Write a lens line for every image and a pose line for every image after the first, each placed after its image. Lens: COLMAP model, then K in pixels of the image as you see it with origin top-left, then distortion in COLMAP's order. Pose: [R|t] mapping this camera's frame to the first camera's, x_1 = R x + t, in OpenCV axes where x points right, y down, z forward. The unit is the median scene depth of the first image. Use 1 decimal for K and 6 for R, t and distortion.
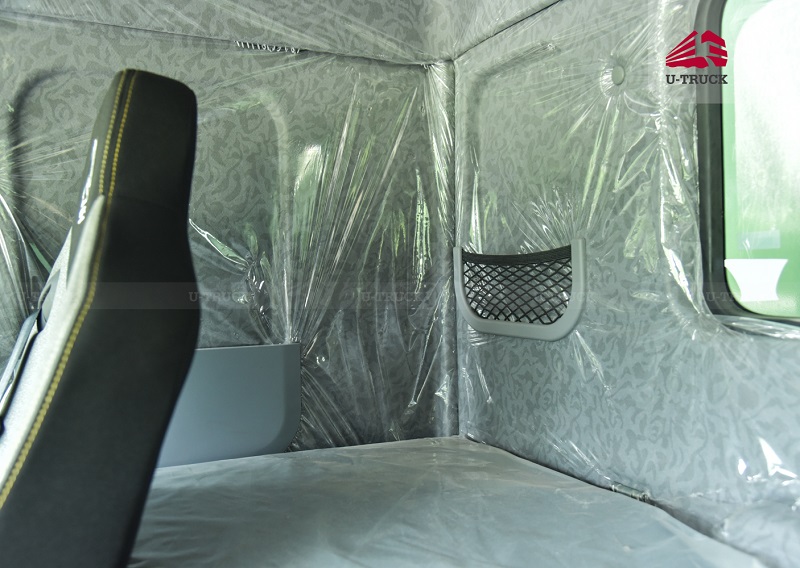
lens RADIAL K [[745.6, 0, 400.0], [0, 745.6, 284.0], [0, 0, 1]] dist [0.001205, -0.000299]
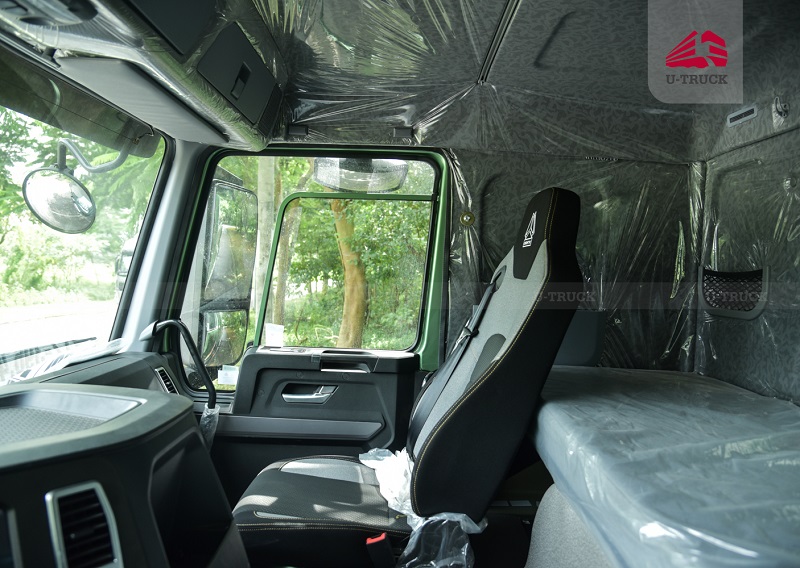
lens RADIAL K [[555.5, 0, 391.6], [0, 555.5, 282.9], [0, 0, 1]] dist [-0.121751, 0.056707]
pose [[0.886511, 0.073926, -0.456764, 0.010140], [-0.073329, 0.997126, 0.019062, 0.020838], [0.456860, 0.016596, 0.889384, -0.496453]]
